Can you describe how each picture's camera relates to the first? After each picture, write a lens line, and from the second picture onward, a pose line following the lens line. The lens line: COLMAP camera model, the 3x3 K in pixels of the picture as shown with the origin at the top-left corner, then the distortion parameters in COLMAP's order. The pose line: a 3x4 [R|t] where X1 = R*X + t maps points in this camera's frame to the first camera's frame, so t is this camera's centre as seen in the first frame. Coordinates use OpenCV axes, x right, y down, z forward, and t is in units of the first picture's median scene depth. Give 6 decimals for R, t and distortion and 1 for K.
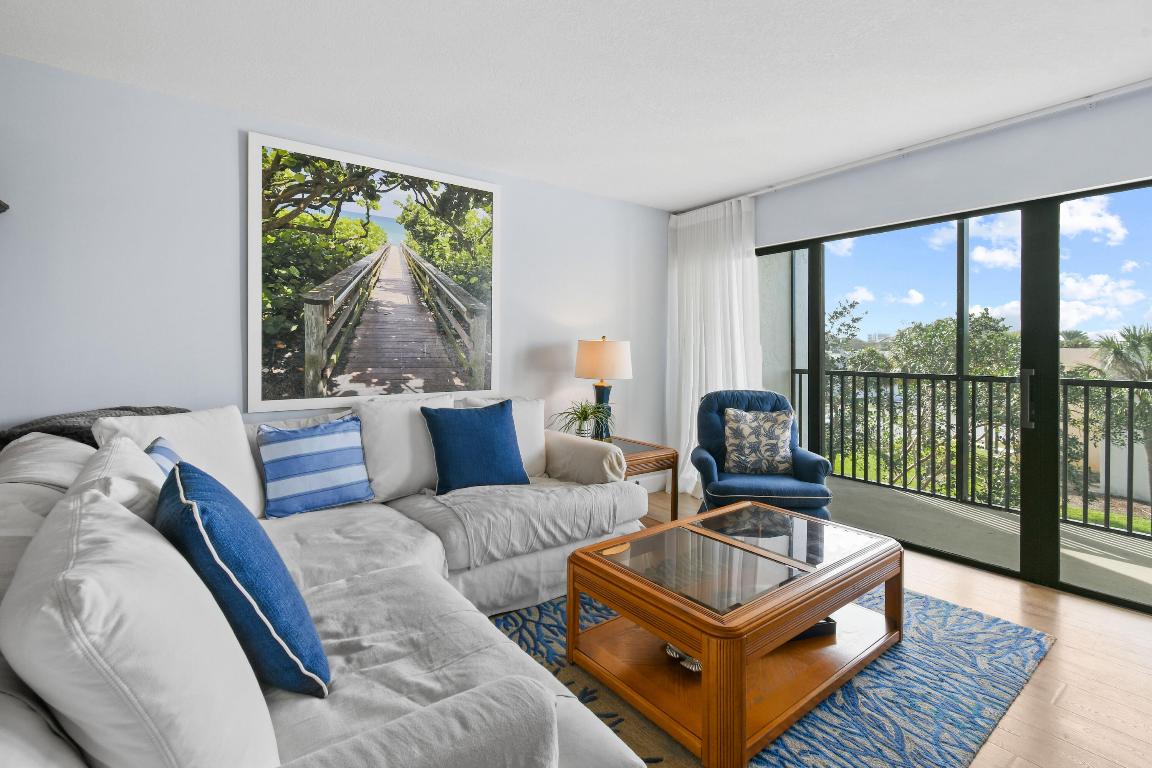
lens RADIAL K [[522.4, 0, 591.4], [0, 522.4, 351.0], [0, 0, 1]] dist [0.014123, -0.005505]
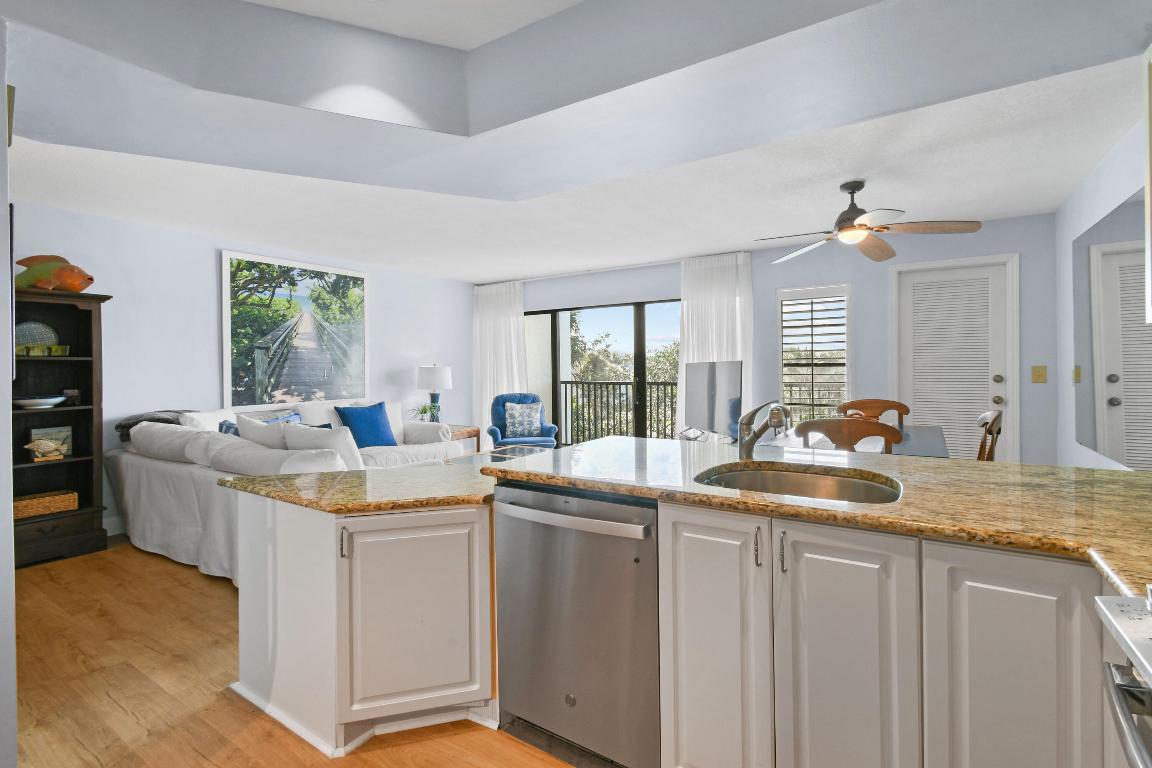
lens RADIAL K [[522.4, 0, 591.4], [0, 522.4, 363.4], [0, 0, 1]] dist [0.014123, -0.005505]
pose [[0.935231, -0.013001, 0.353798, -0.113544], [0.015563, 0.999869, -0.004399, -0.016900], [-0.353695, 0.009620, 0.935311, -0.852586]]
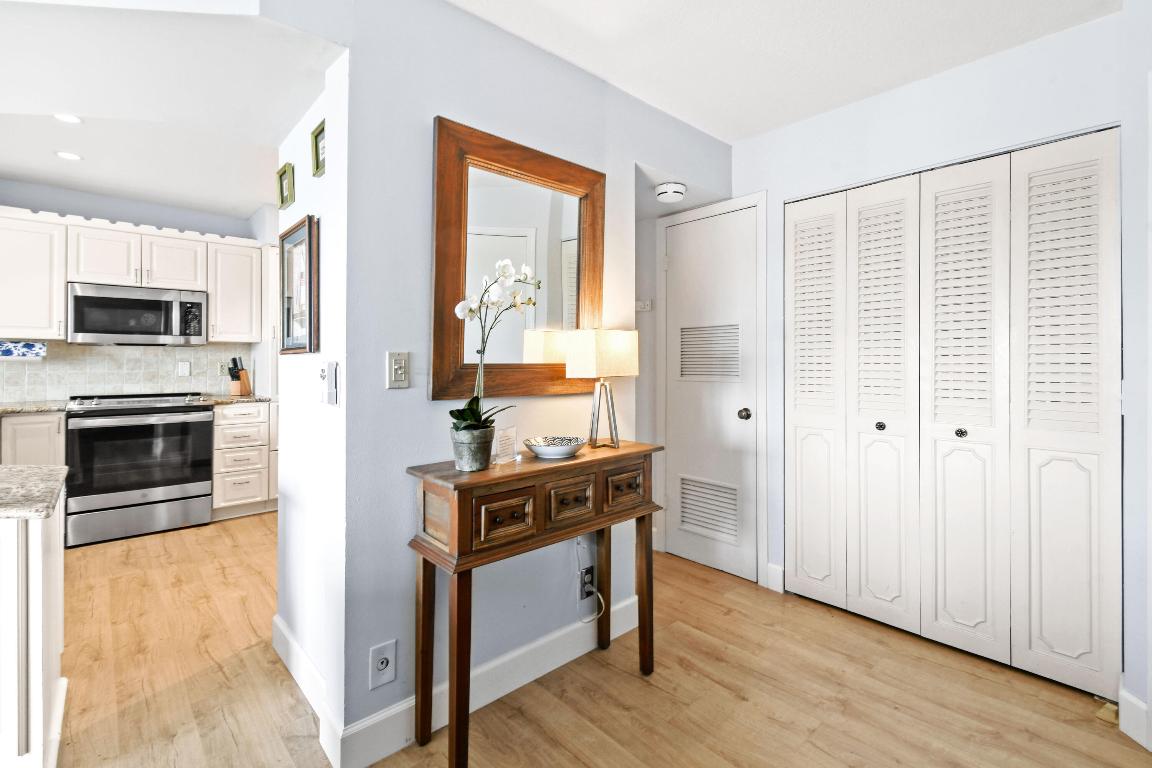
lens RADIAL K [[522.4, 0, 581.7], [0, 522.4, 363.5], [0, 0, 1]] dist [0.014123, -0.005505]
pose [[-0.995572, -0.006518, -0.093773, -0.708382], [-0.007019, 0.999963, 0.005009, -0.005872], [0.093737, 0.005645, -0.995581, 0.392293]]
